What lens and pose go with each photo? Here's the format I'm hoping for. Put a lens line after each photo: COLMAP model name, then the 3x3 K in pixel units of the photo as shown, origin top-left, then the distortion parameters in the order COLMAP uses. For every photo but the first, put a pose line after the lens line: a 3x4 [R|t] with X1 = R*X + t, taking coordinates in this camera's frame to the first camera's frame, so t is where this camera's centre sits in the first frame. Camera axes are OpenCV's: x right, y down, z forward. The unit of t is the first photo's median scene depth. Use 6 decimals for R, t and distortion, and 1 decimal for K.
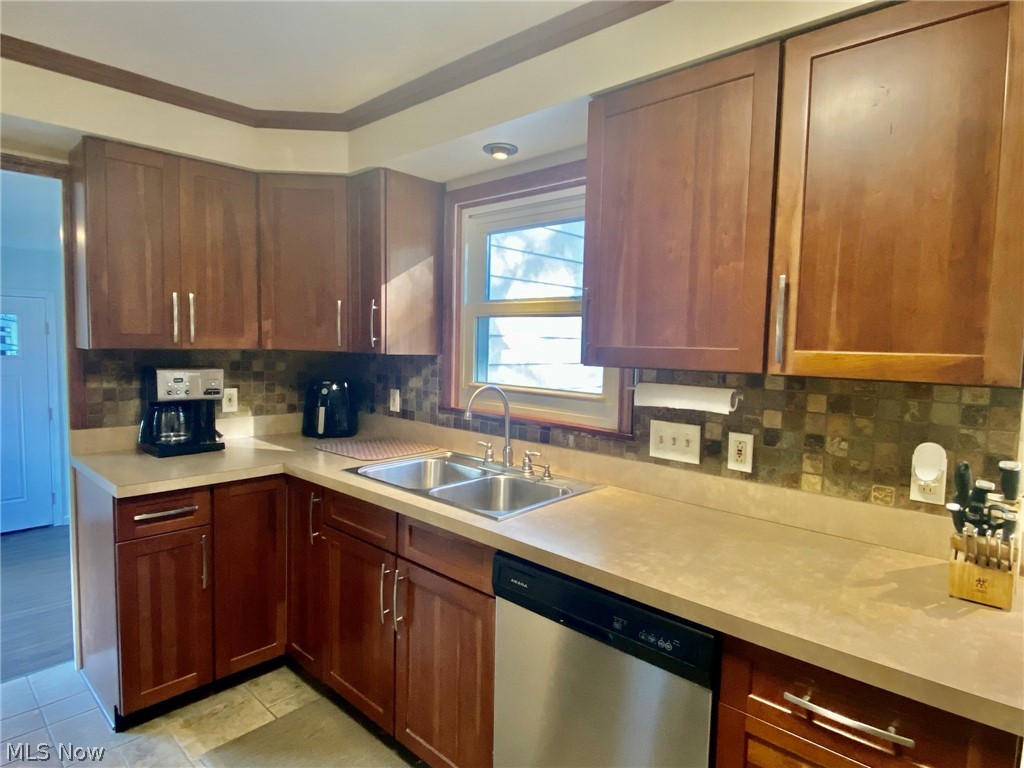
lens RADIAL K [[563.8, 0, 514.5], [0, 563.8, 378.2], [0, 0, 1]] dist [0.050401, -0.051047]
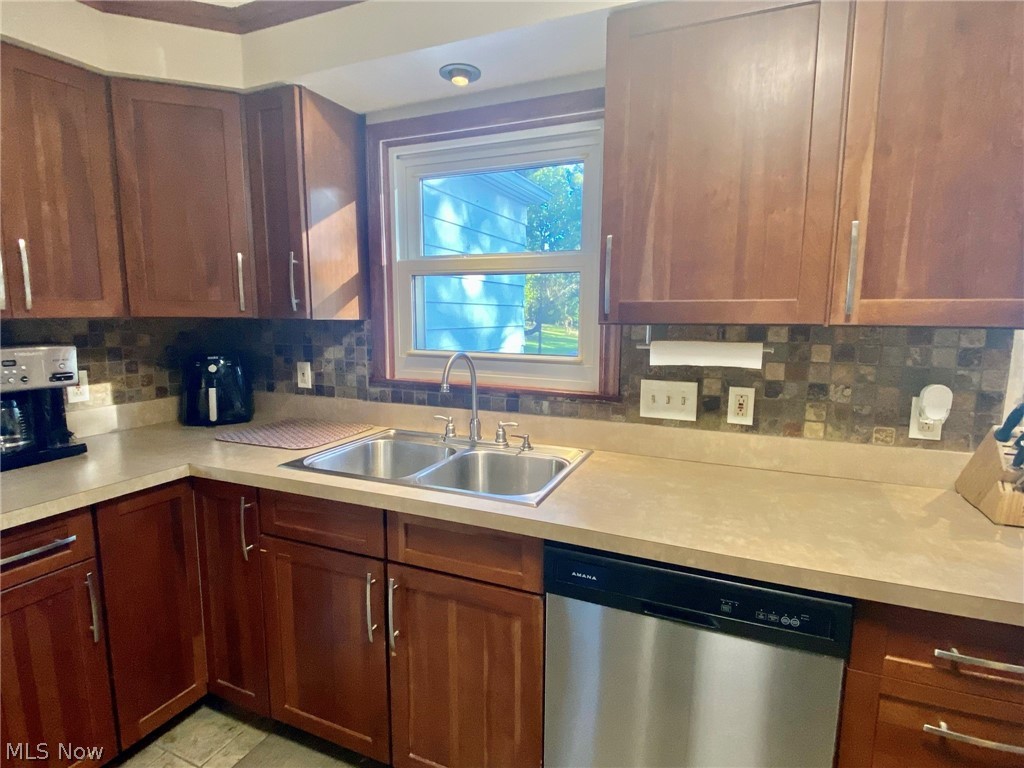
lens RADIAL K [[524.0, 0, 511.2], [0, 524.0, 378.9], [0, 0, 1]] dist [0.019037, -0.019509]
pose [[0.946287, -0.059053, 0.317890, -0.226239], [0.037781, 0.996640, 0.072677, -0.000901], [-0.321114, -0.056763, 0.945338, 0.199318]]
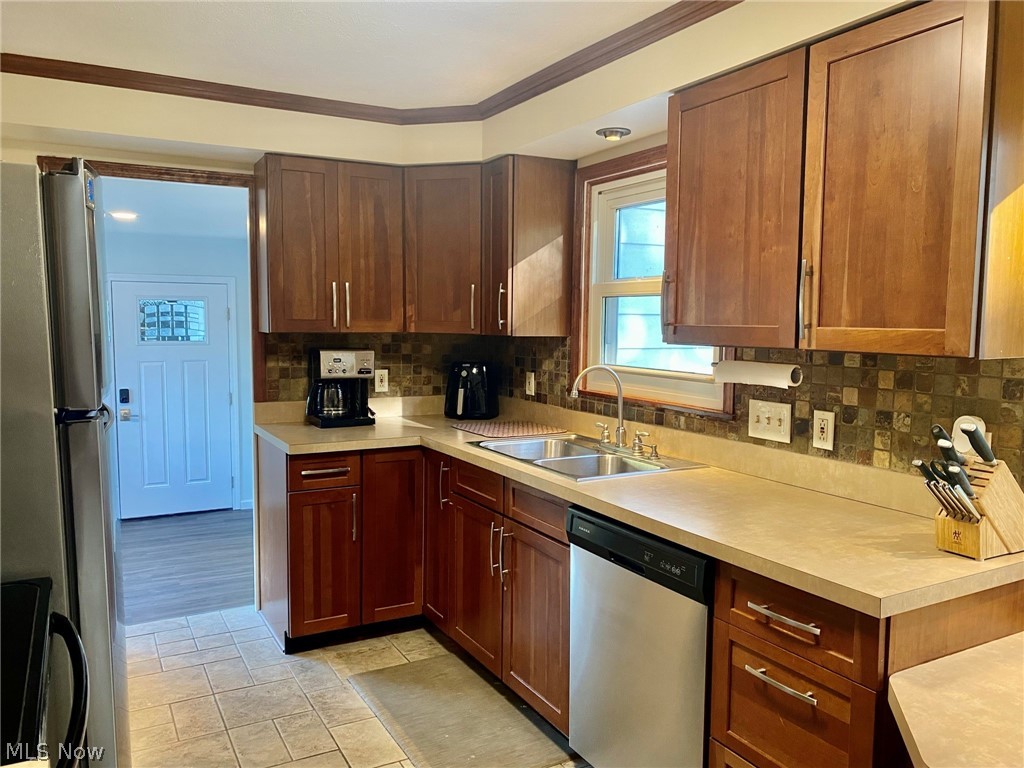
lens RADIAL K [[776.2, 0, 516.9], [0, 776.2, 382.0], [0, 0, 1]] dist [0.060608, -0.090877]
pose [[0.948524, 0.012562, -0.316456, 0.255719], [-0.009053, 0.999880, 0.012558, 0.026489], [0.316576, -0.009047, 0.948524, -0.376486]]
